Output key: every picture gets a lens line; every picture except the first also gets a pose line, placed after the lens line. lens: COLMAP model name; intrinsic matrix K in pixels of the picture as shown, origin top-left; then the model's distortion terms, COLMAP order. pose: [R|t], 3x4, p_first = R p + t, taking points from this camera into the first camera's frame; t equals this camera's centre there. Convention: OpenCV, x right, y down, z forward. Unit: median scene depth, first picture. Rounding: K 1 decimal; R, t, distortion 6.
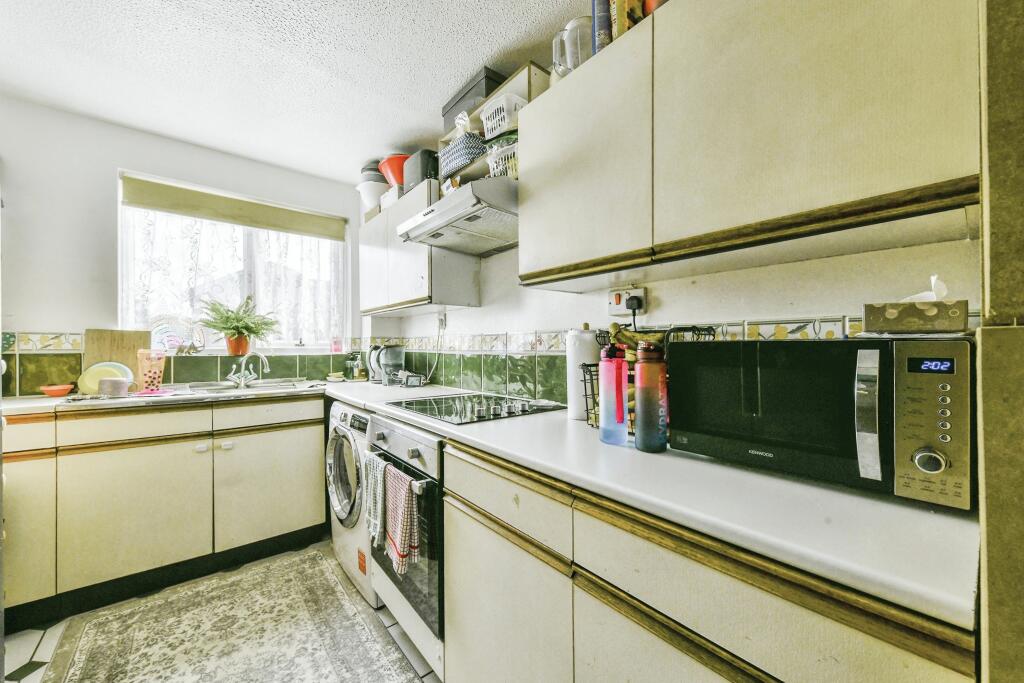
lens RADIAL K [[376.6, 0, 512.3], [0, 376.6, 344.6], [0, 0, 1]] dist [0.001226, -0.001044]
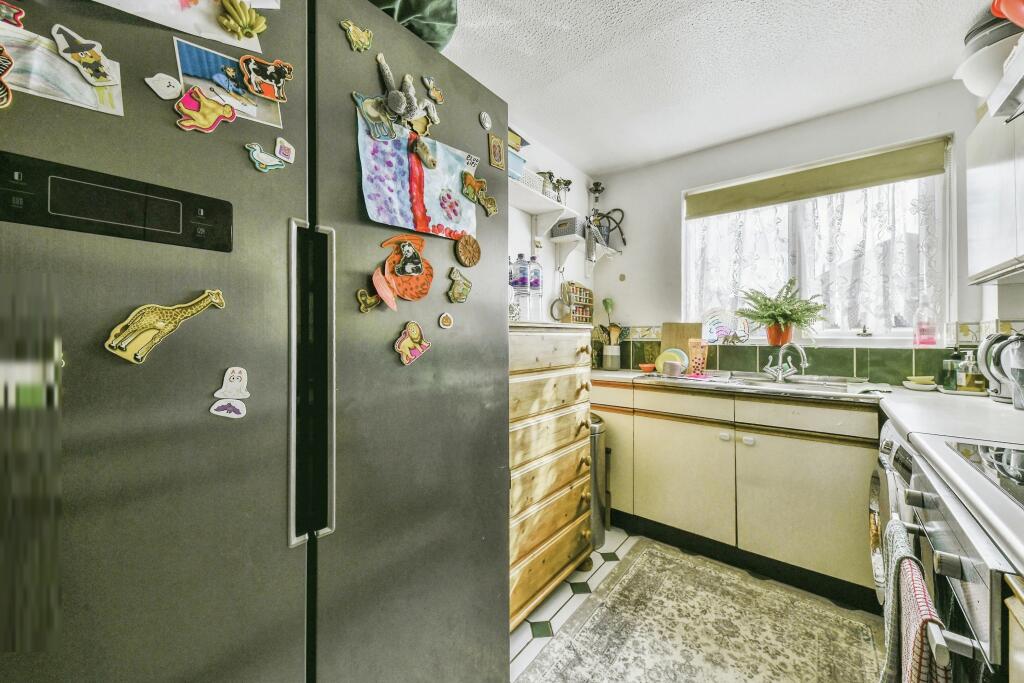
lens RADIAL K [[376.6, 0, 512.3], [0, 376.6, 333.2], [0, 0, 1]] dist [0.001226, -0.001044]
pose [[0.200304, -0.004477, -0.979724, 0.048777], [0.004443, 0.999983, -0.003661, -0.002390], [0.979724, -0.003620, 0.200320, 0.218777]]
